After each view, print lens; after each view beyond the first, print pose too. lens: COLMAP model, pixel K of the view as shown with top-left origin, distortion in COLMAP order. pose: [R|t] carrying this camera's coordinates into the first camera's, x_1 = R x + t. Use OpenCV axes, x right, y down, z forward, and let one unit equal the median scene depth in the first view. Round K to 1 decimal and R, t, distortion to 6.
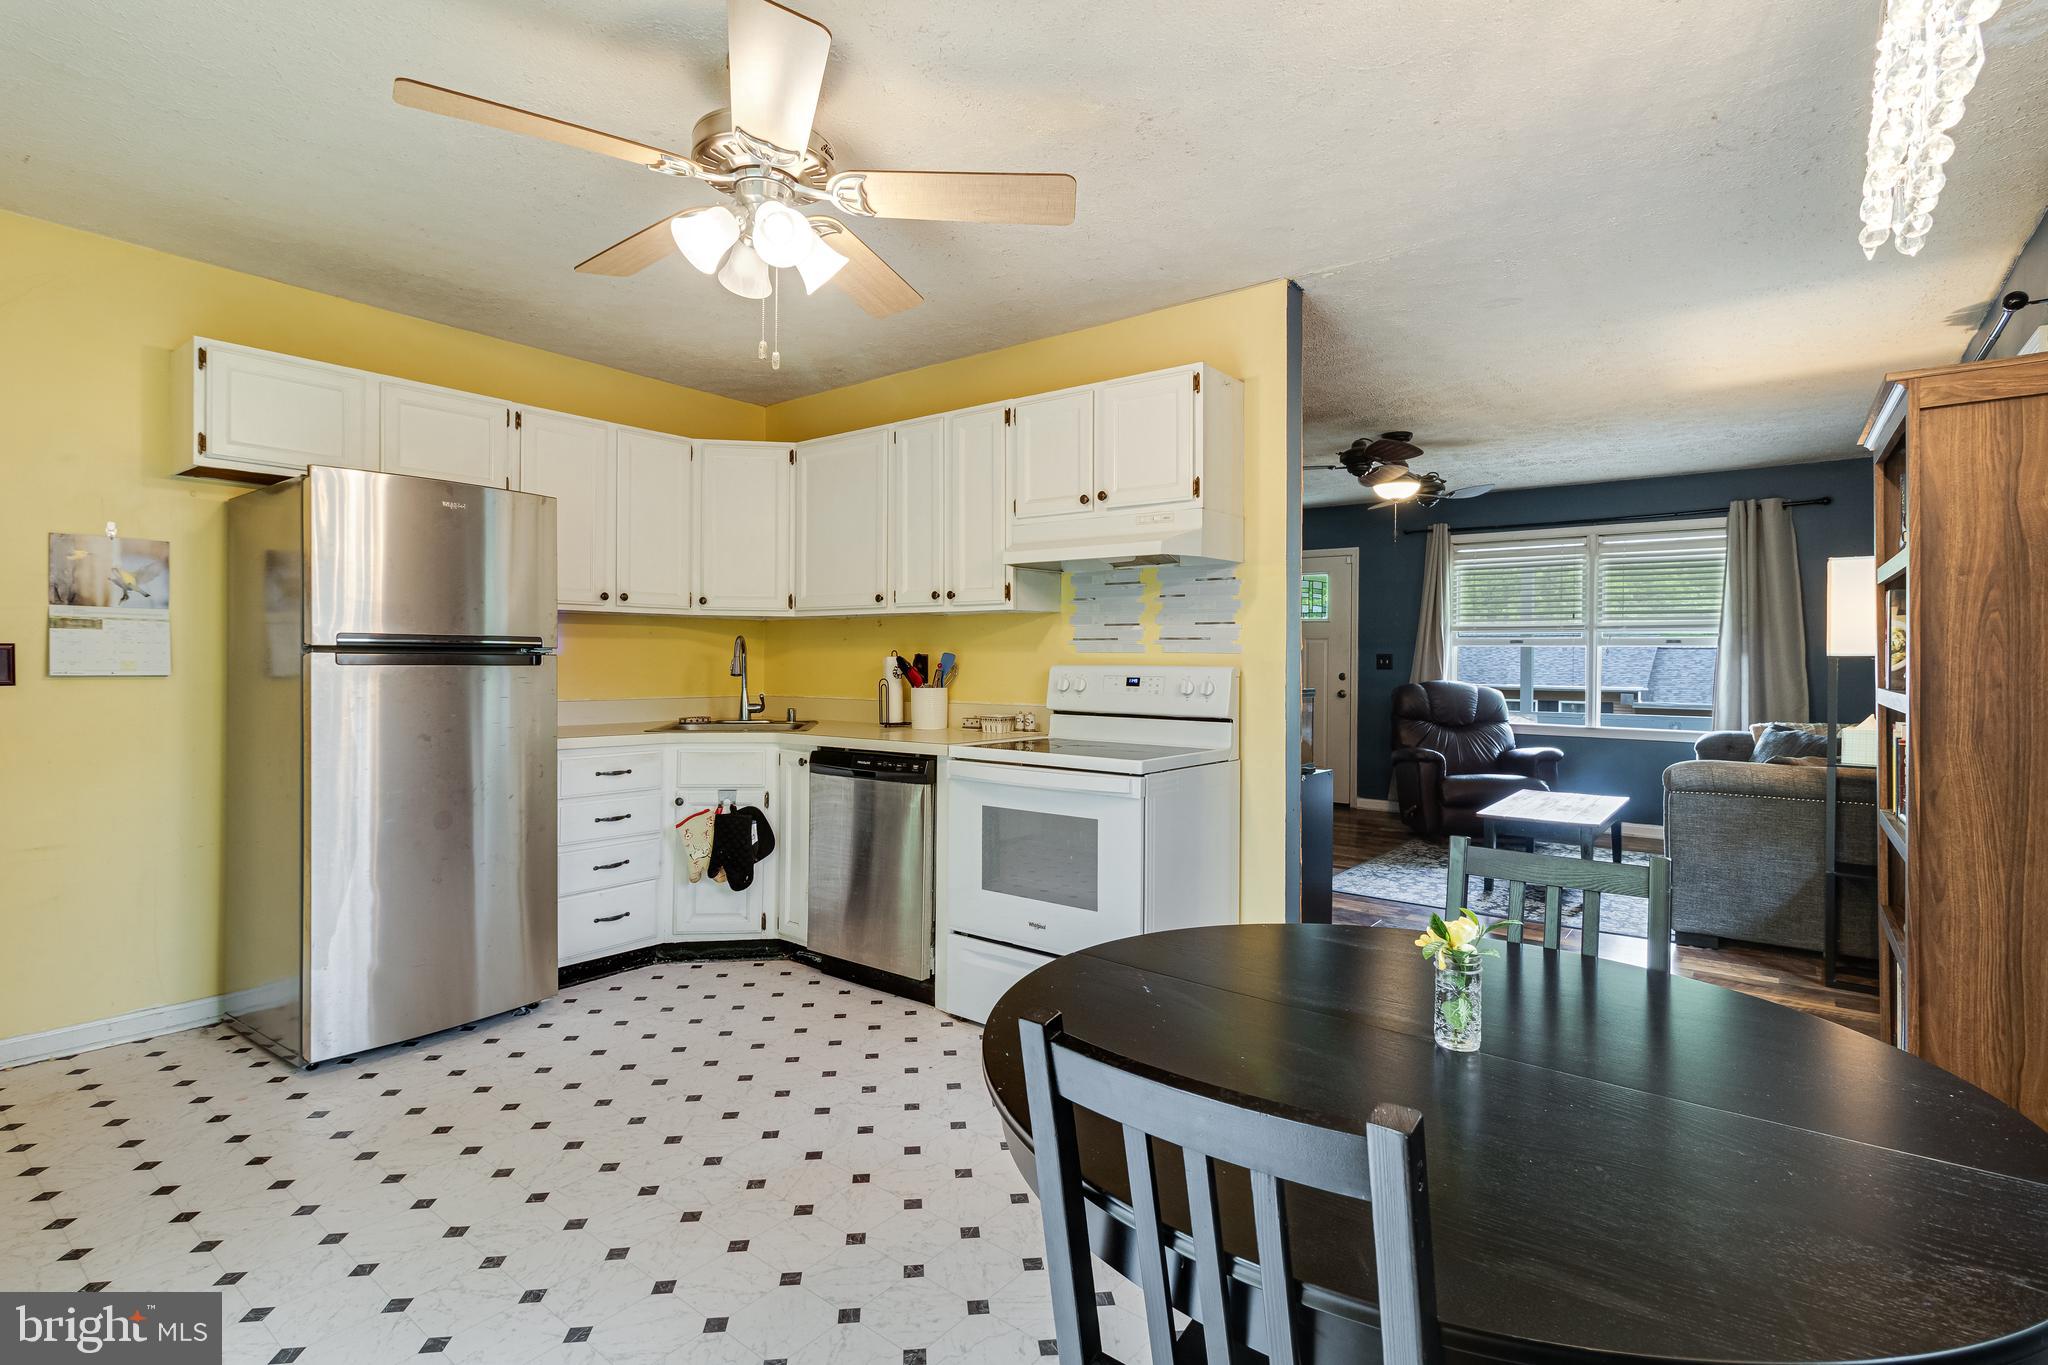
lens RADIAL K [[979.4, 0, 1027.5], [0, 979.4, 662.6], [0, 0, 1]] dist [0.003555, 0.003255]
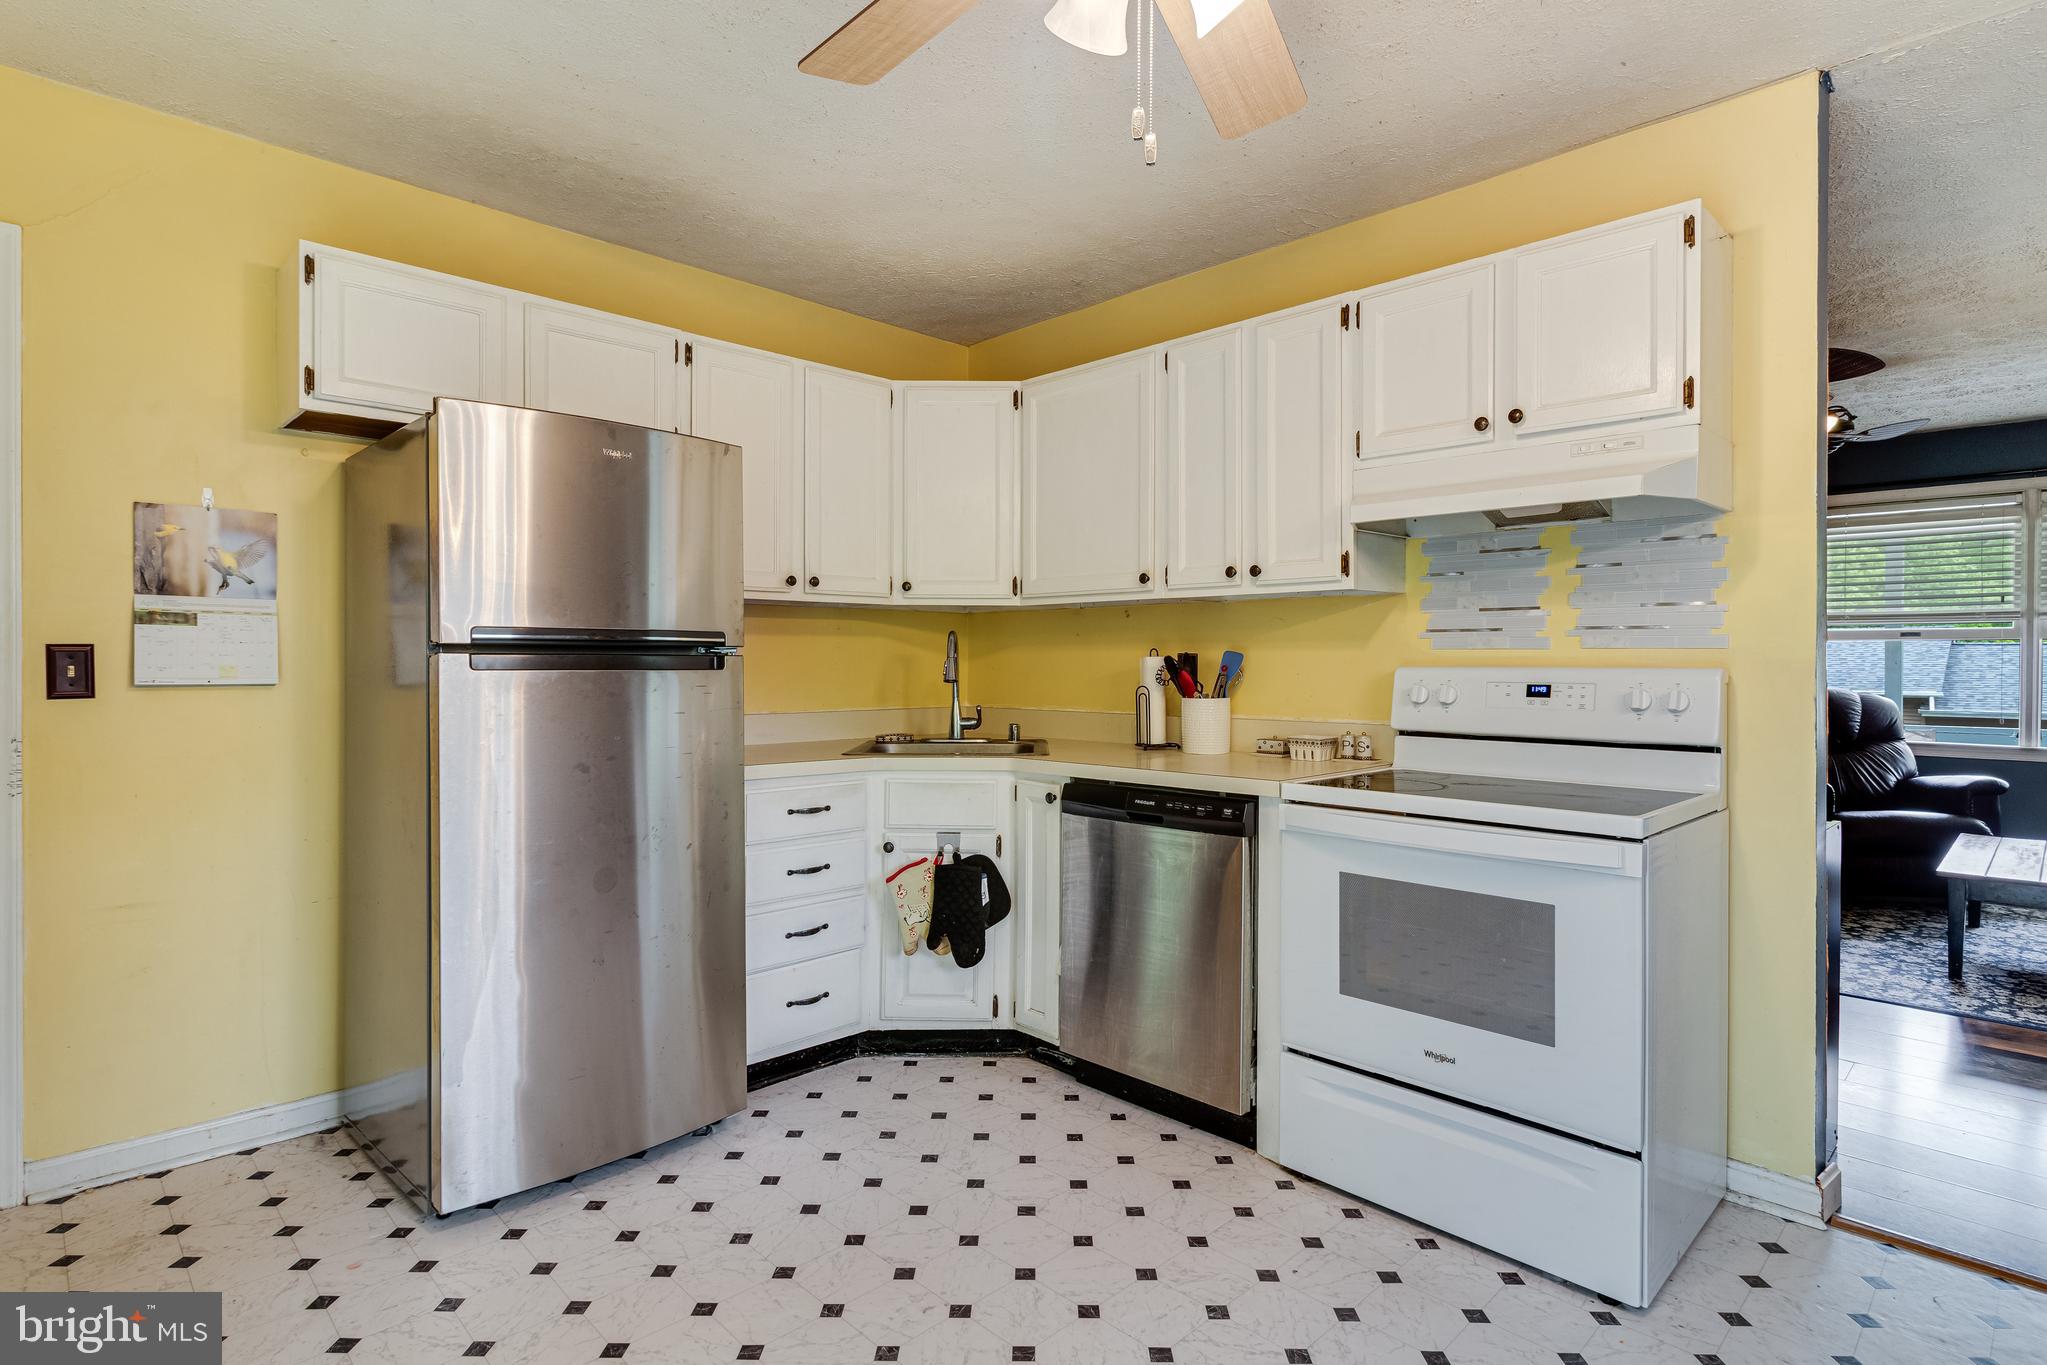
lens RADIAL K [[1038.0, 0, 1028.4], [0, 1038.0, 665.6], [0, 0, 1]] dist [0.005530, -0.001109]
pose [[0.991569, -0.003694, -0.129529, -0.158298], [0.003783, 0.999993, 0.000442, 0.000228], [0.129526, -0.000928, 0.991576, 0.235669]]
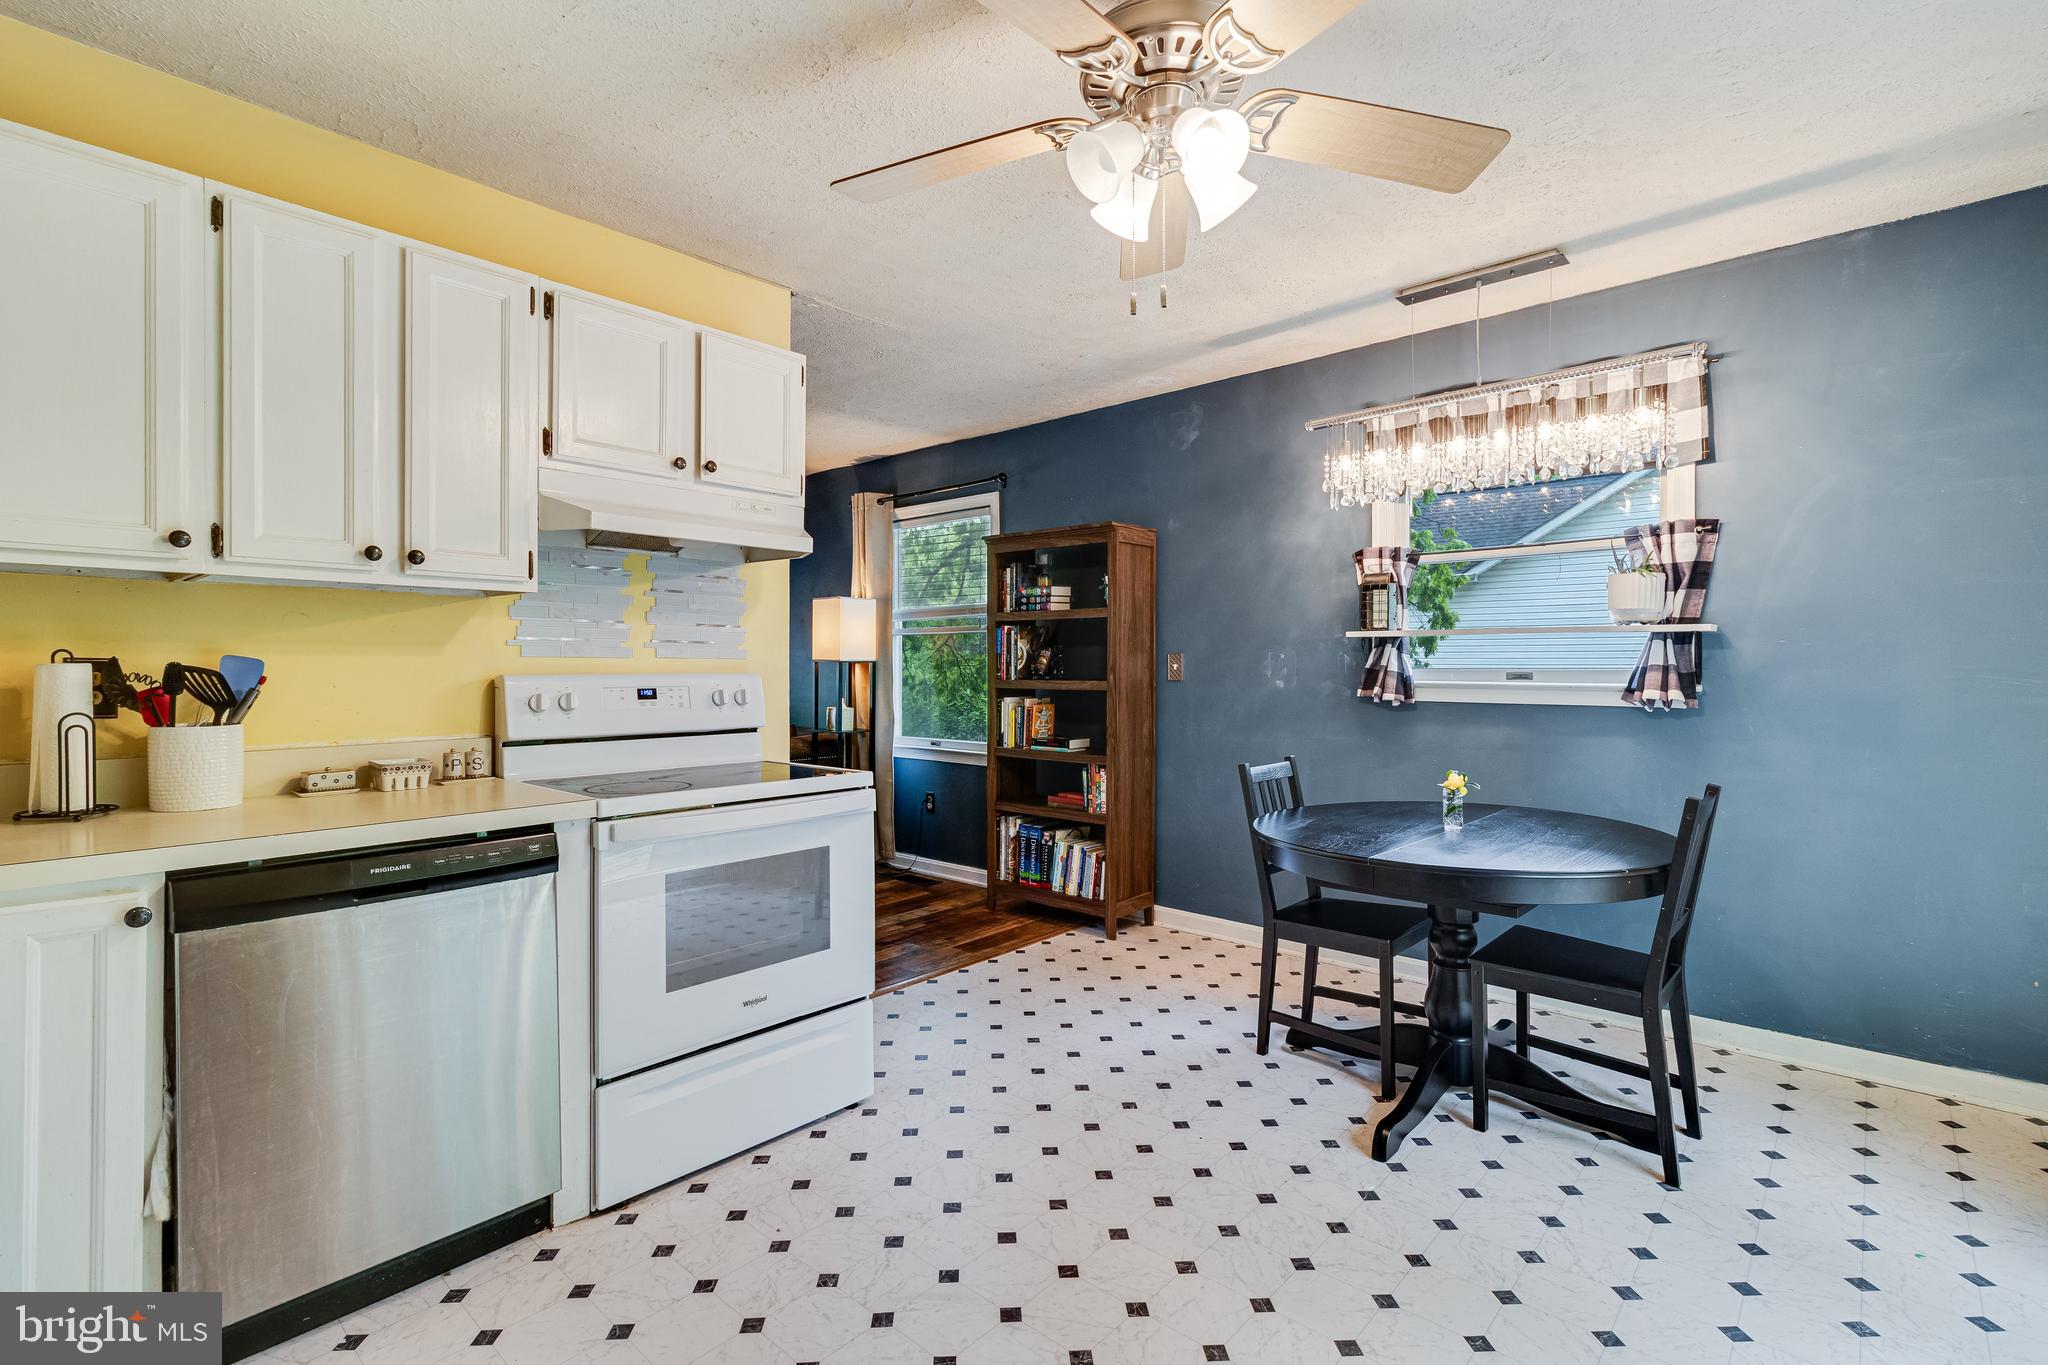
lens RADIAL K [[944.7, 0, 1026.3], [0, 944.7, 666.5], [0, 0, 1]] dist [0.000420, -0.000390]
pose [[0.069267, -0.006215, 0.997579, -0.666362], [0.004646, 0.999972, 0.005907, -0.006183], [-0.997587, 0.004226, 0.069294, 0.654519]]
